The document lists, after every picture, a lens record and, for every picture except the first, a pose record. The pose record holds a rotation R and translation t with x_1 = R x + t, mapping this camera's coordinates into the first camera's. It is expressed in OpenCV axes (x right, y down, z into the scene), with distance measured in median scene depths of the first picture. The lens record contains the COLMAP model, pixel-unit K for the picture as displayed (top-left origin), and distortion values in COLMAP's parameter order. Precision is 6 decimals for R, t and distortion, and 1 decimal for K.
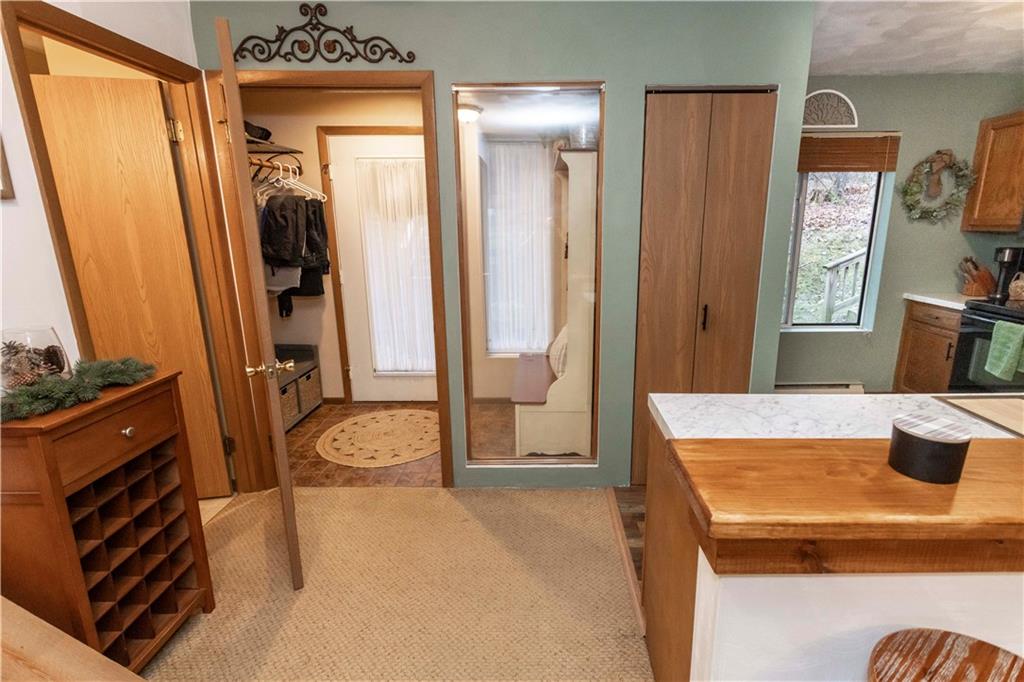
lens RADIAL K [[492.8, 0, 543.0], [0, 492.8, 339.8], [0, 0, 1]] dist [0.002859, 0.002447]
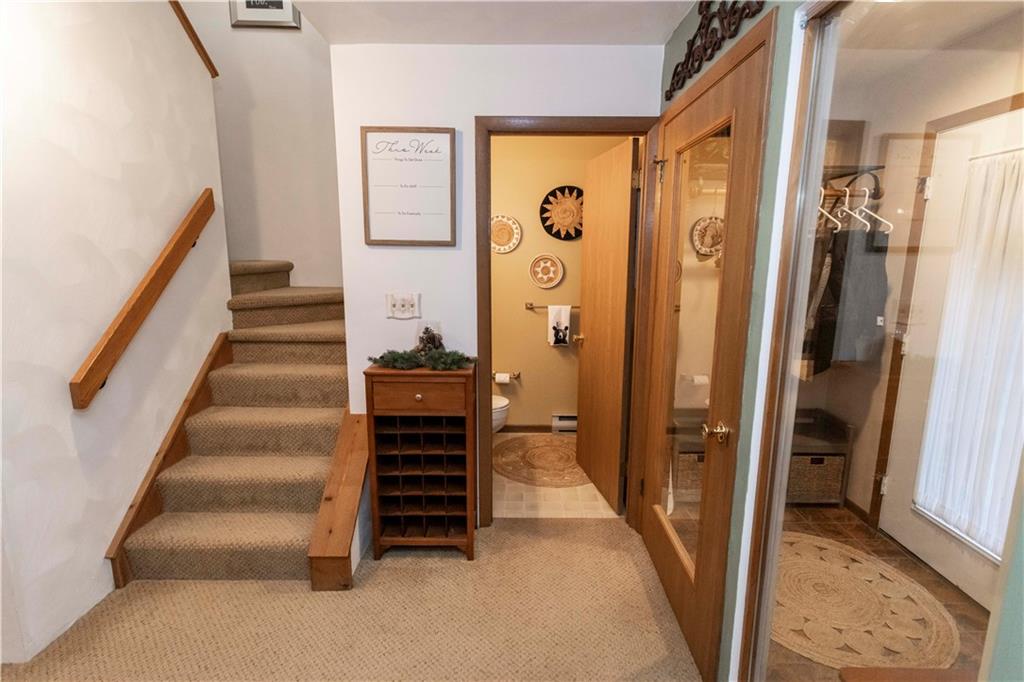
lens RADIAL K [[492.8, 0, 516.2], [0, 492.8, 338.2], [0, 0, 1]] dist [0.002859, 0.002447]
pose [[-0.000540, 0.176211, -0.984352, 0.270487], [-0.240102, 0.955535, 0.171184, -0.138698], [0.970747, 0.236437, 0.041793, 0.520084]]
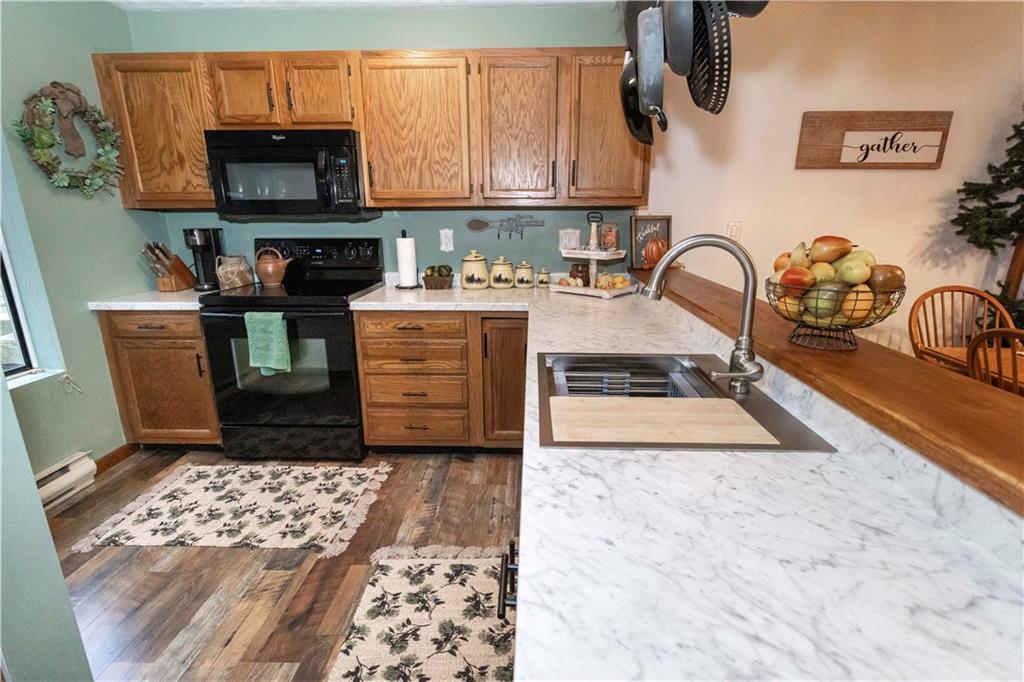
lens RADIAL K [[478.7, 0, 519.1], [0, 478.7, 340.6], [0, 0, 1]] dist [0.004315, 0.000374]
pose [[0.024761, -0.247842, 0.968484, 0.124255], [0.237248, 0.942561, 0.235142, -0.069729], [-0.971134, 0.223948, 0.082139, 0.453832]]
